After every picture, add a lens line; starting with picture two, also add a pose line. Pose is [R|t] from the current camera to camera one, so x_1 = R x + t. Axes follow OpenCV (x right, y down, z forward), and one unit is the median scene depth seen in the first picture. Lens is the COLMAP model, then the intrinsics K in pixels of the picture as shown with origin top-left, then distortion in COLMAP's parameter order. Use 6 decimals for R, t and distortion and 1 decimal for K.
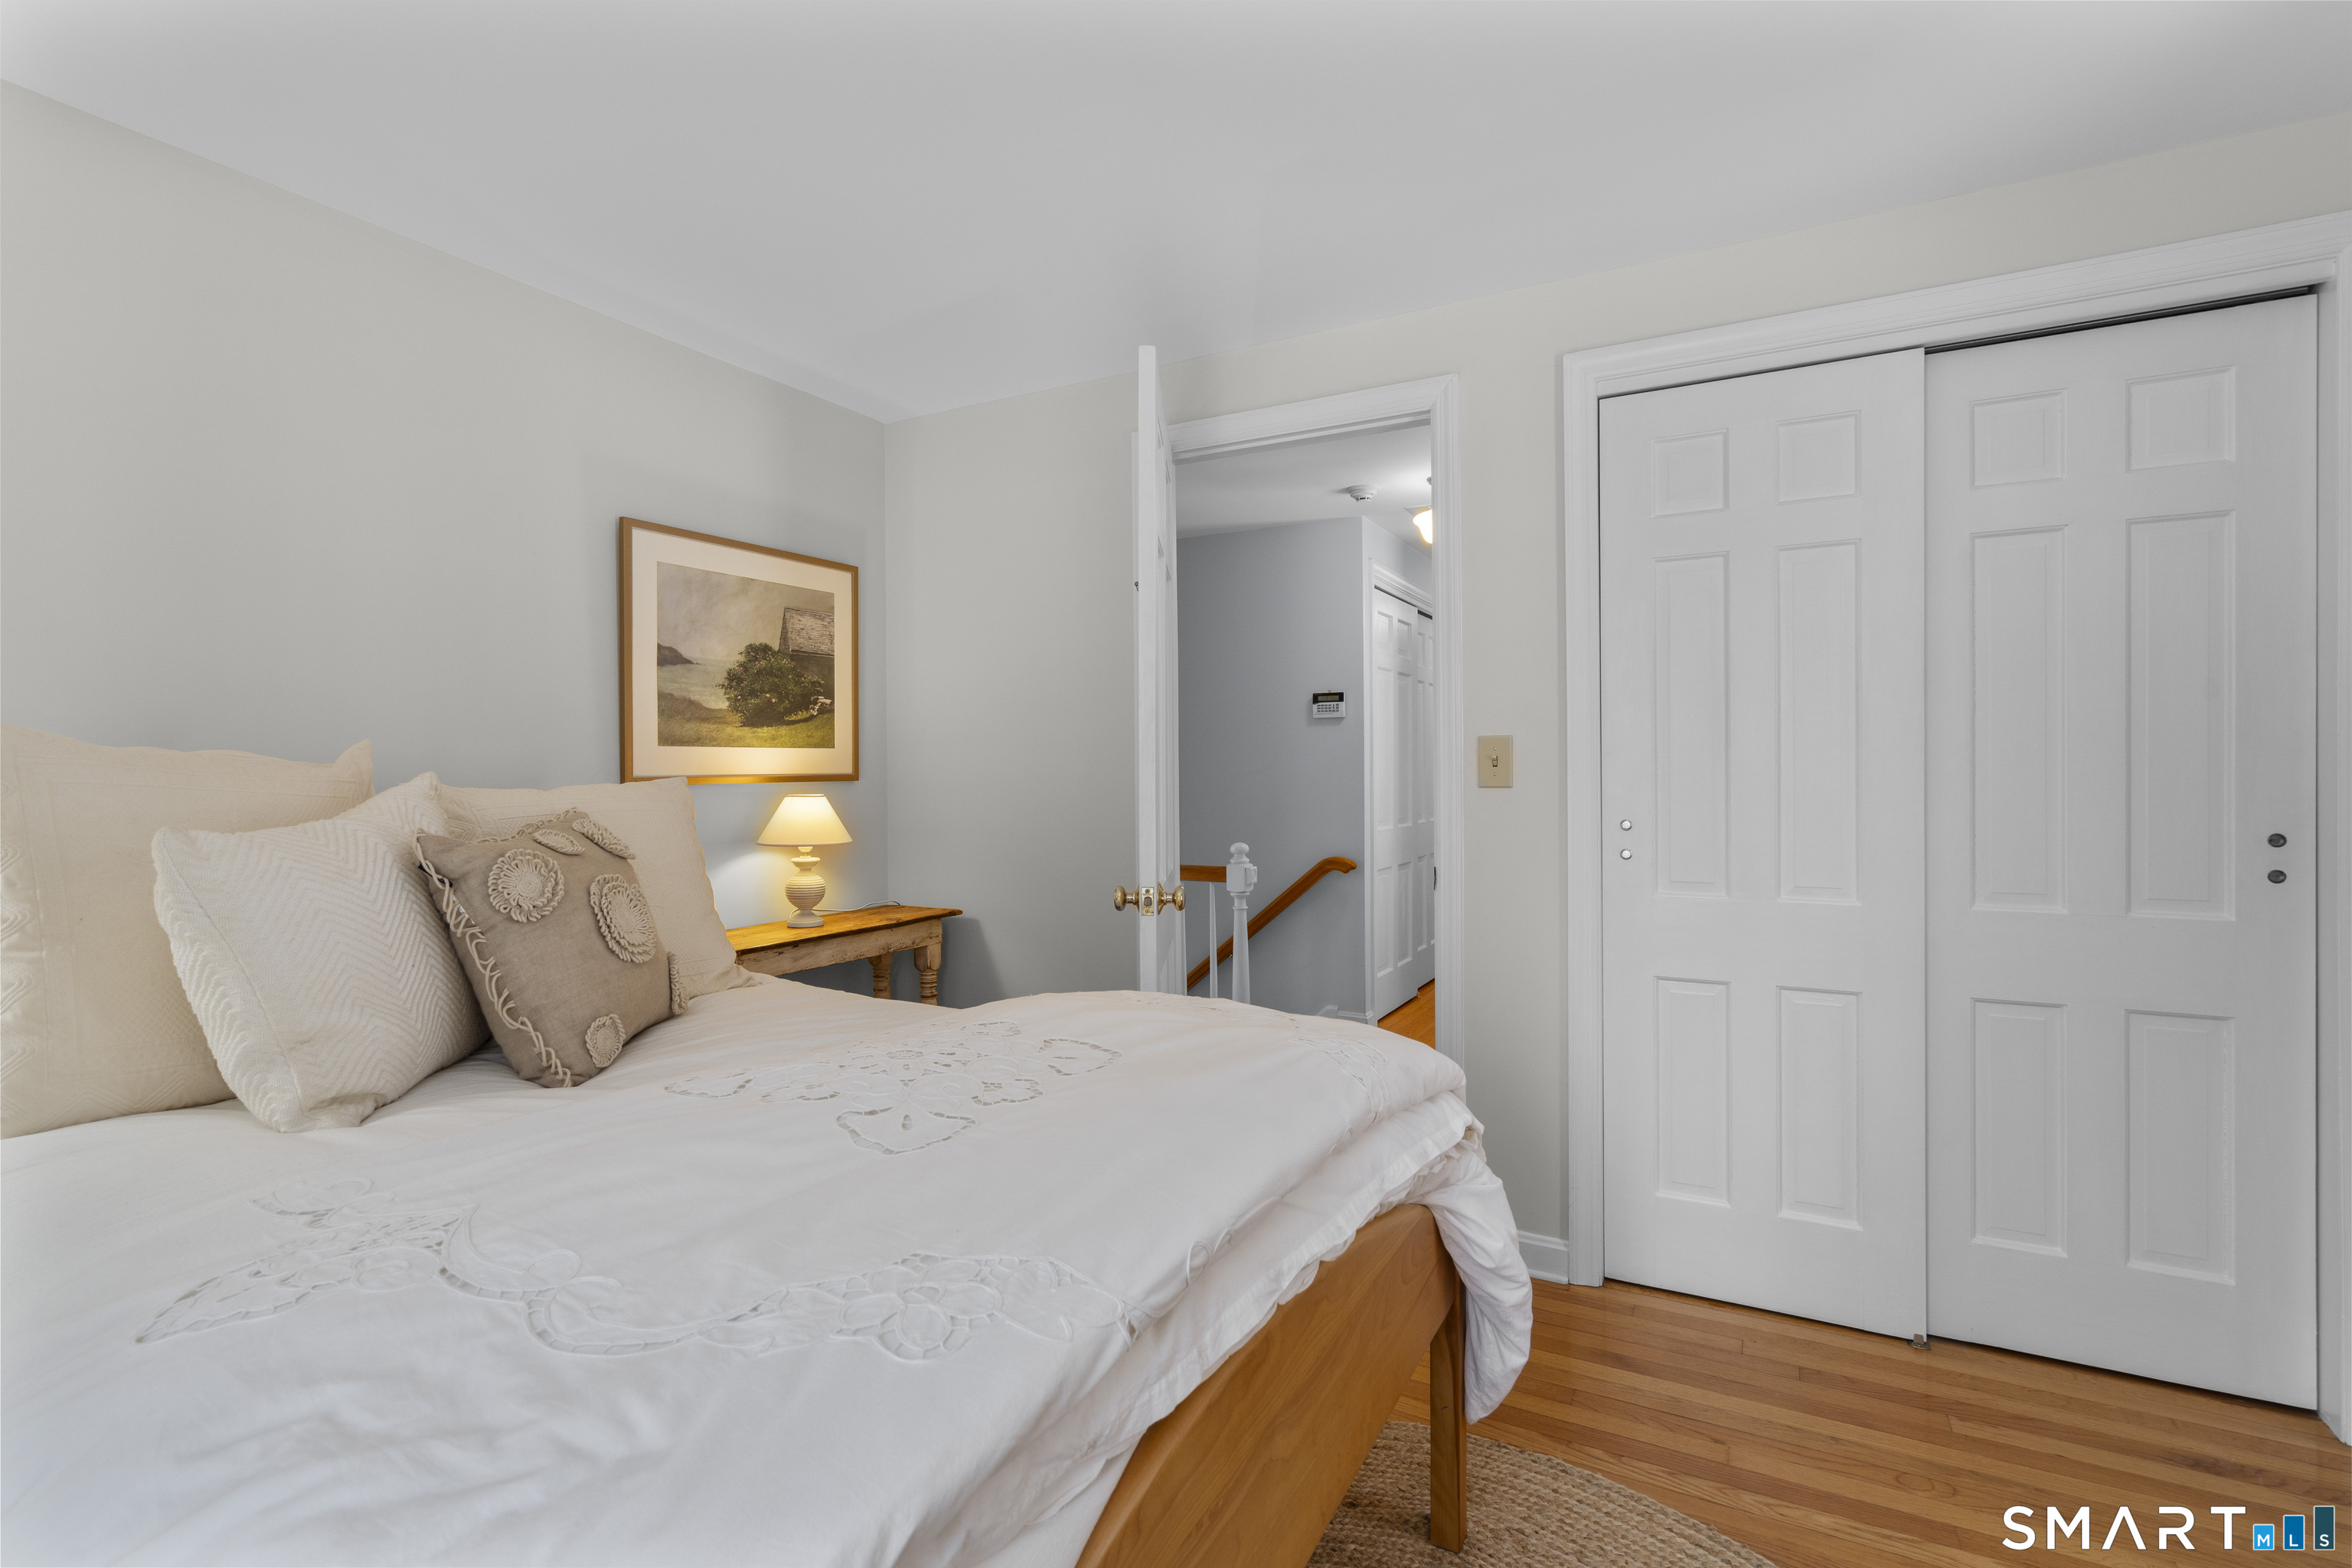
lens RADIAL K [[1068.5, 0, 1164.4], [0, 1068.5, 780.4], [0, 0, 1]] dist [-0.001570, 0.000223]
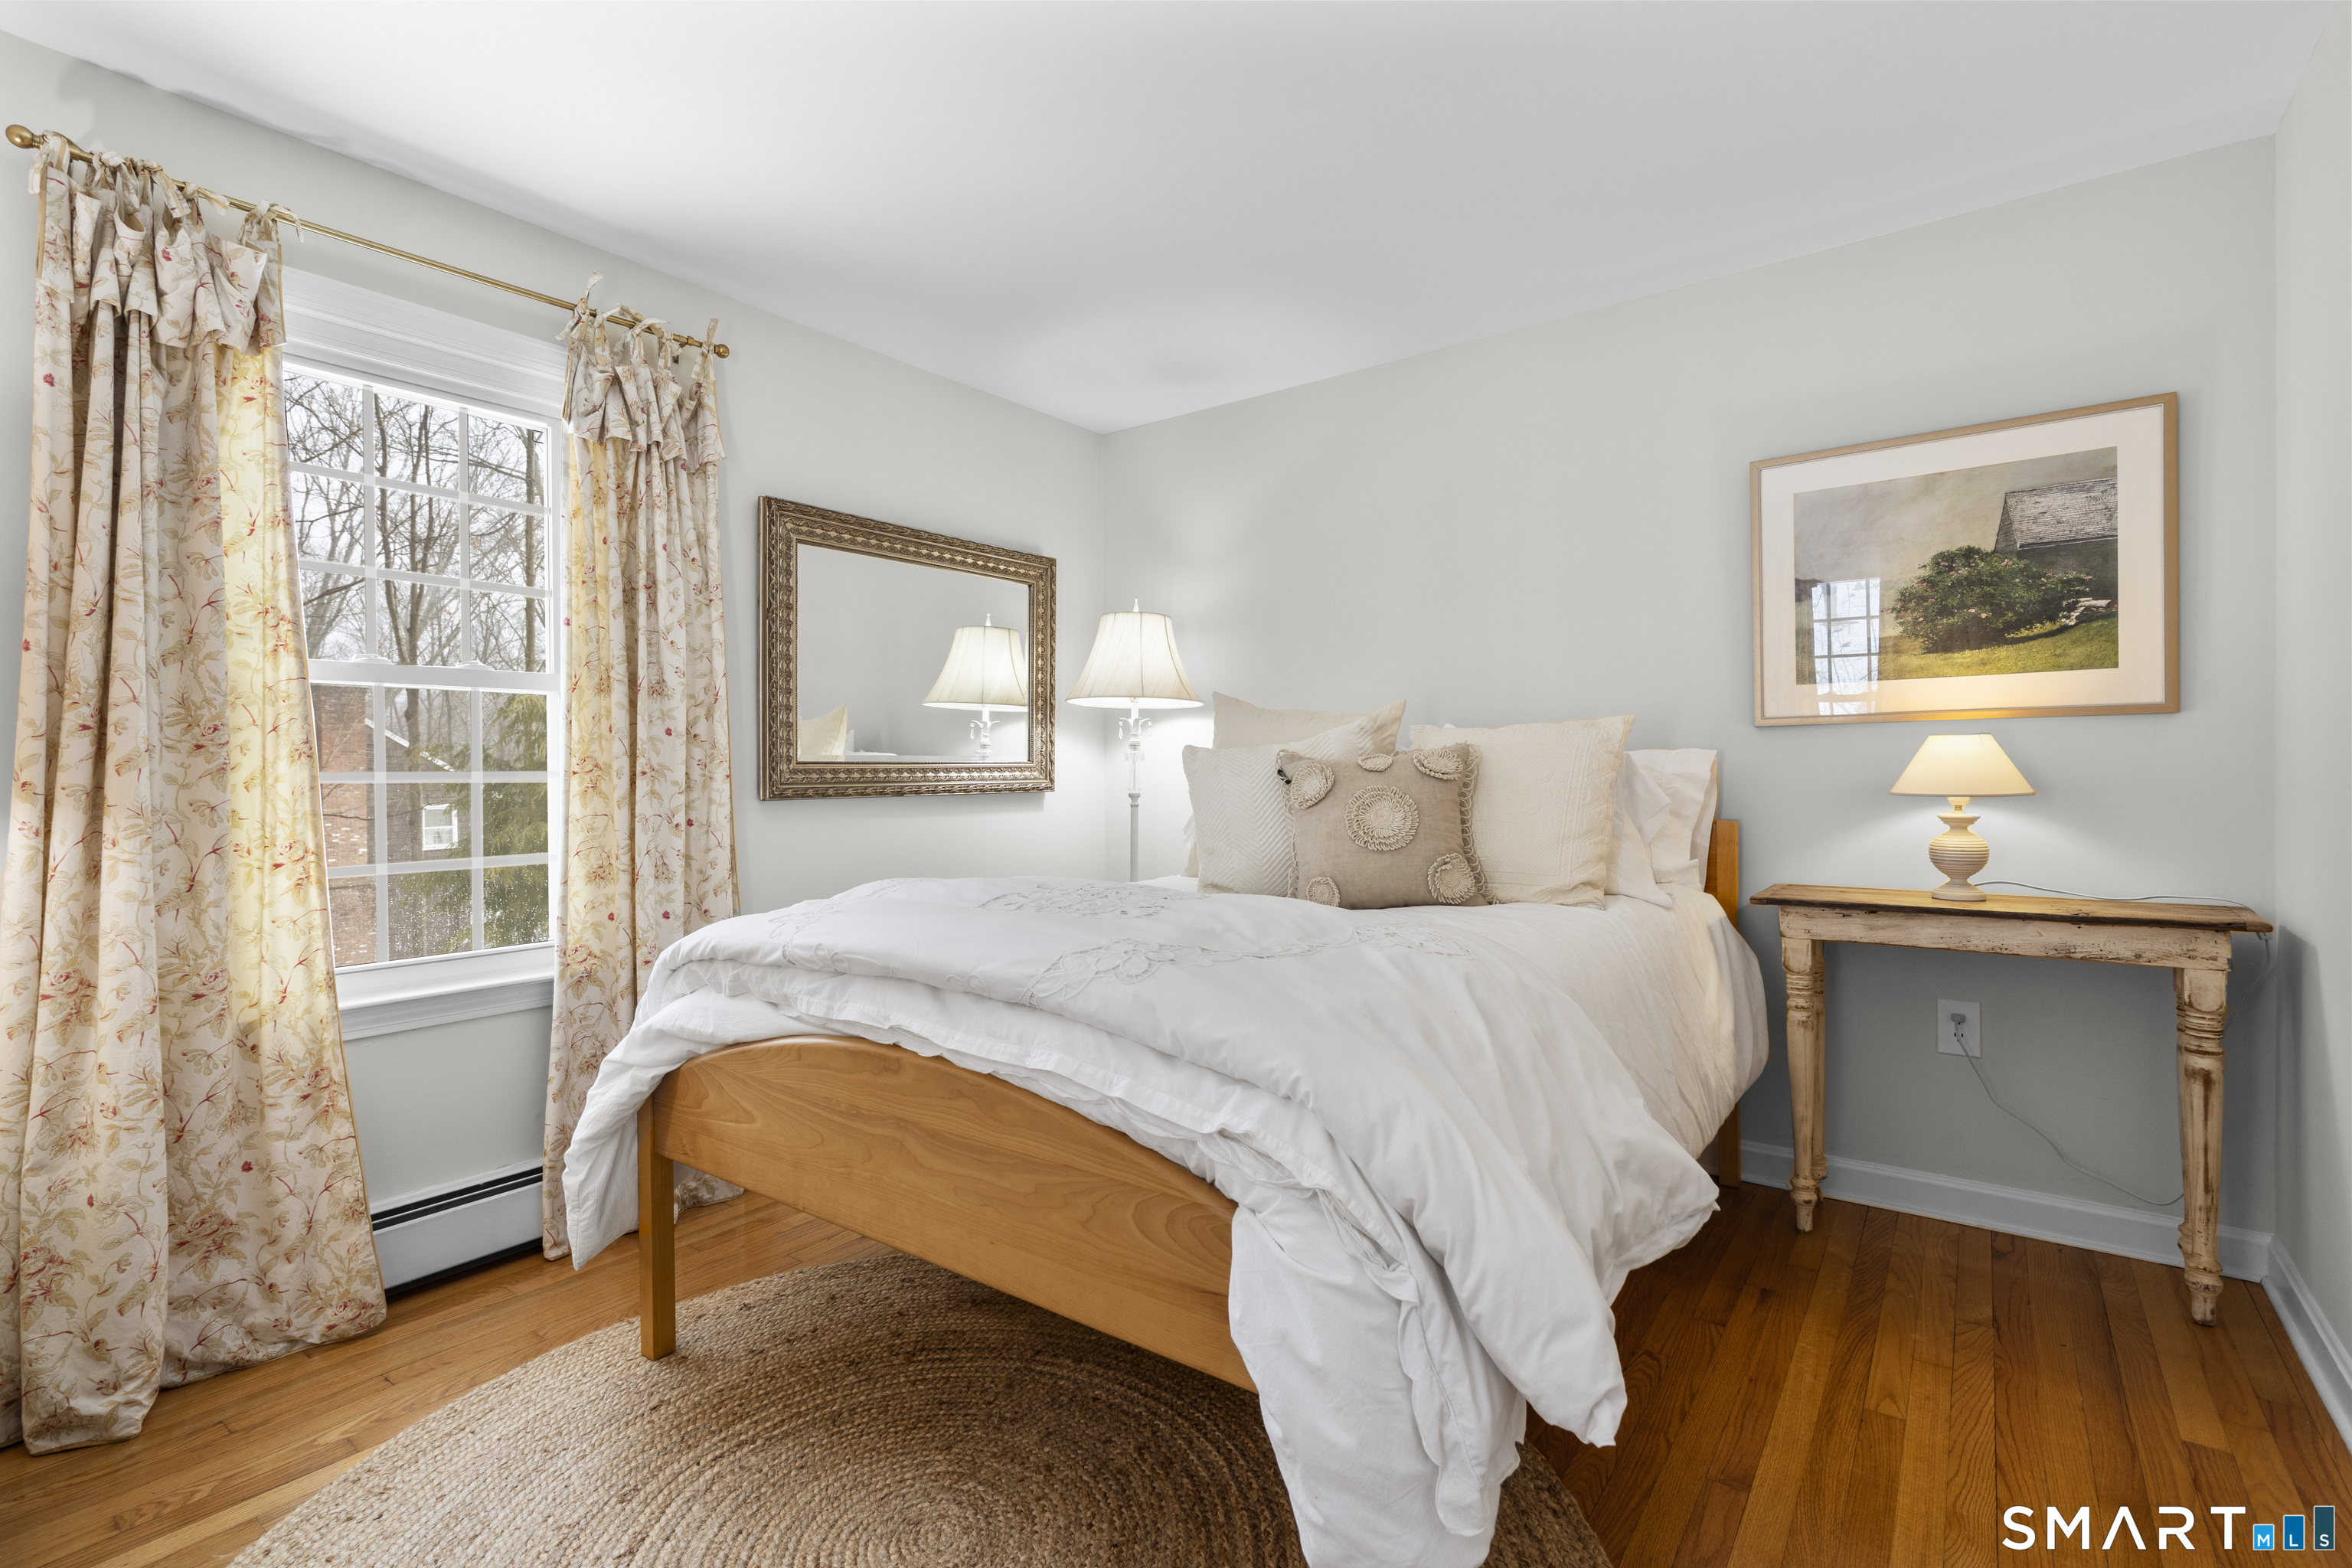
lens RADIAL K [[1068.5, 0, 1164.4], [0, 1068.5, 780.4], [0, 0, 1]] dist [-0.001570, 0.000223]
pose [[-0.143988, 0.023977, -0.989289, 0.508263], [0.007364, 0.999705, 0.023158, 0.024635], [0.989552, -0.003951, -0.144122, 0.510576]]
